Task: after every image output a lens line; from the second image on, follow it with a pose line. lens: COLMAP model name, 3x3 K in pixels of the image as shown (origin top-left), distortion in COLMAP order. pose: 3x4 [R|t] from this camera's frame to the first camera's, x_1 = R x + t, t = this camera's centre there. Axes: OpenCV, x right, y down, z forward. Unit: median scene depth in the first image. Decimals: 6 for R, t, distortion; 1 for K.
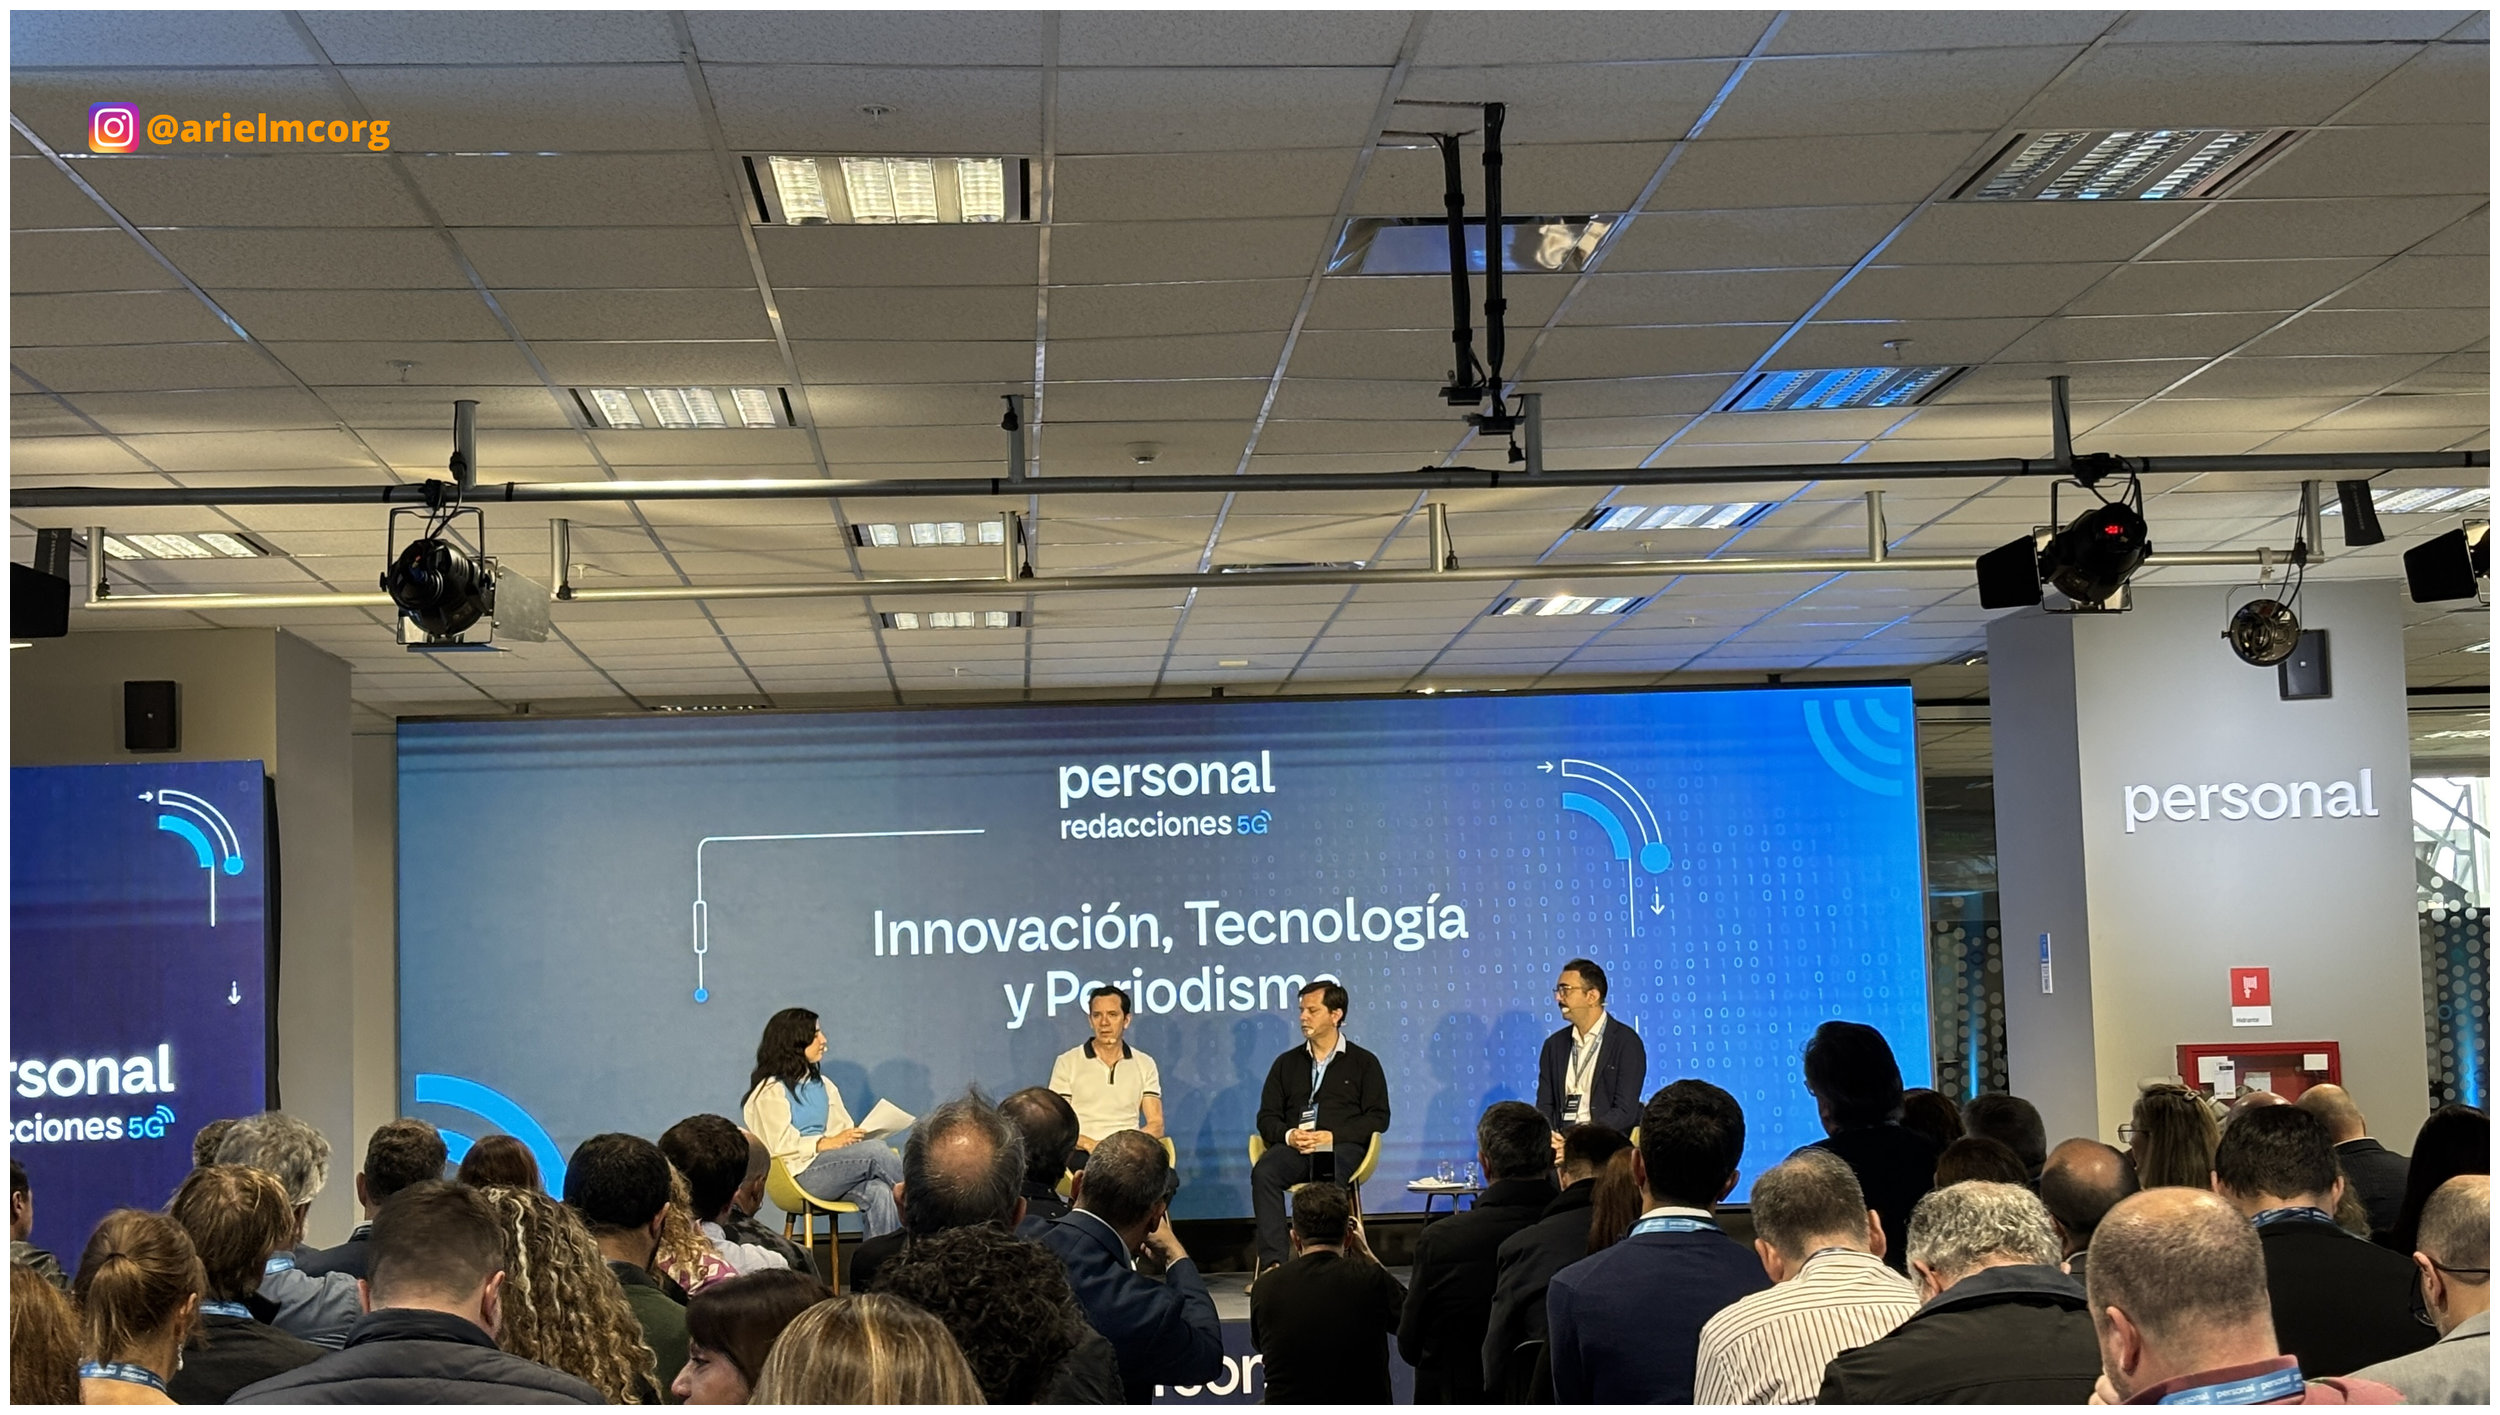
lens RADIAL K [[3575.4, 0, 1247.3], [0, 3575.4, 741.8], [0, 0, 1]] dist [0.148368, 0.000000]
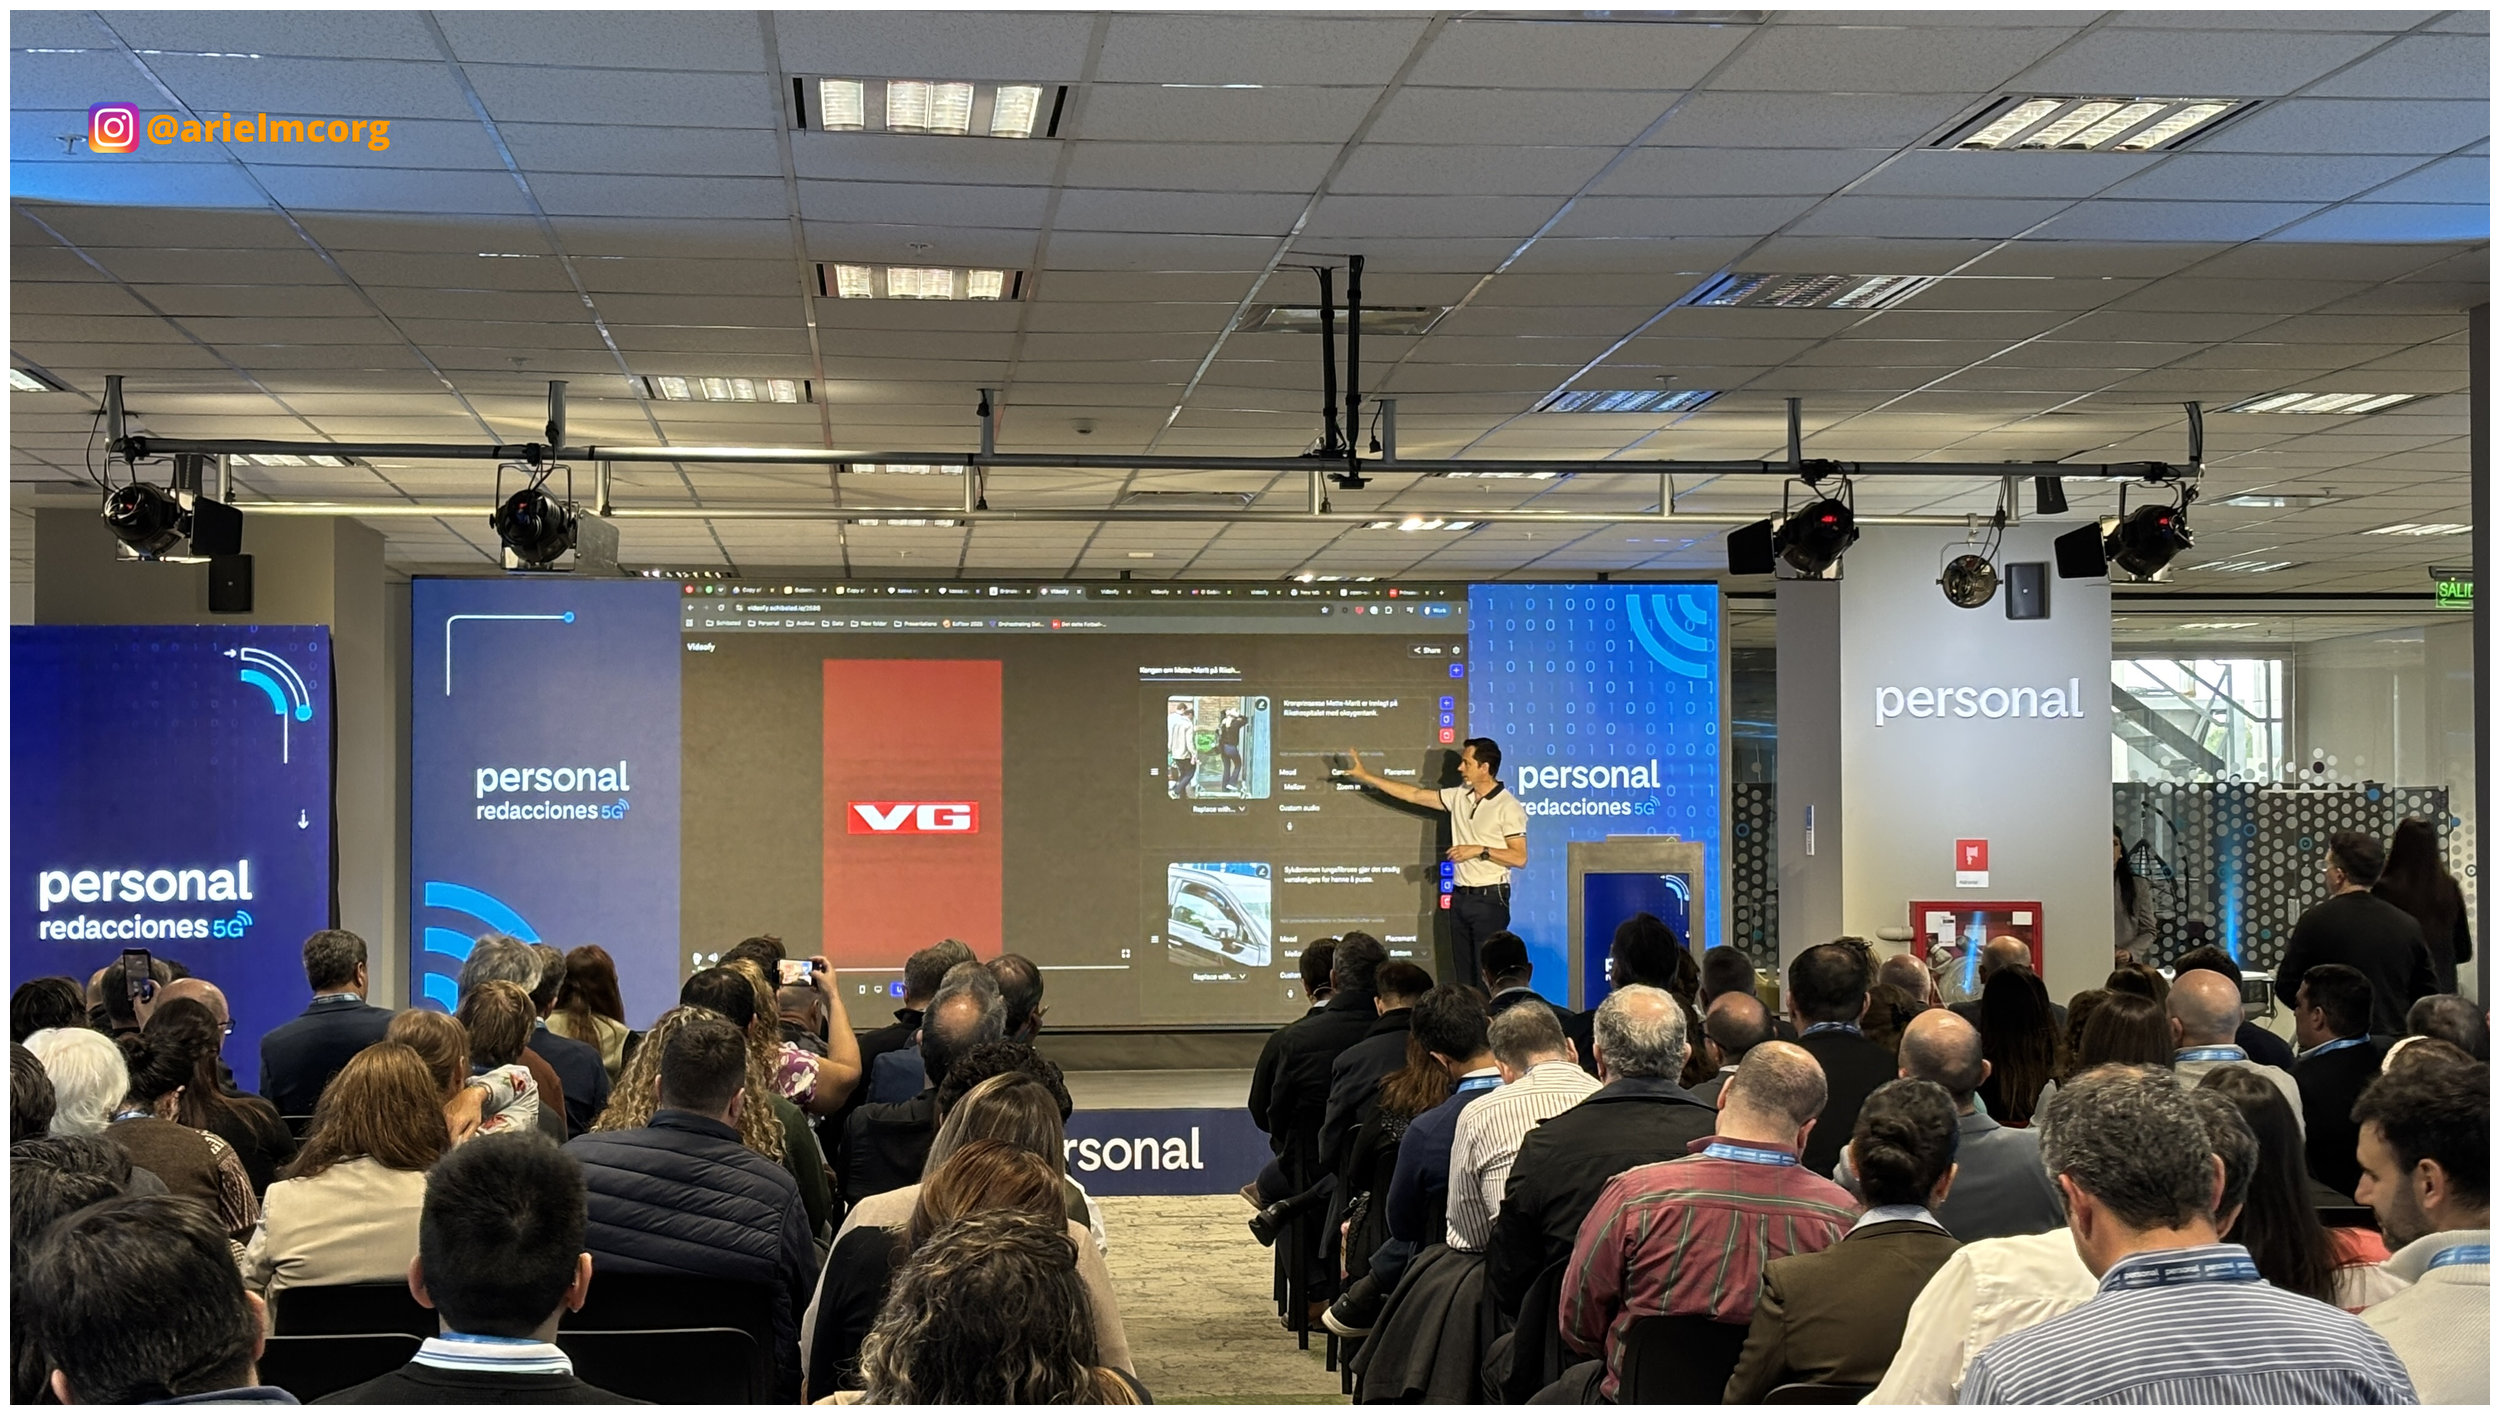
lens RADIAL K [[3575.4, 0, 1265.6], [0, 3575.4, 702.3], [0, 0, 1]] dist [0.148368, 0.000000]
pose [[0.998862, 0.027851, 0.038725, -0.009388], [-0.029498, 0.998655, 0.042632, -0.033395], [-0.037485, -0.043726, 0.998340, -0.231470]]
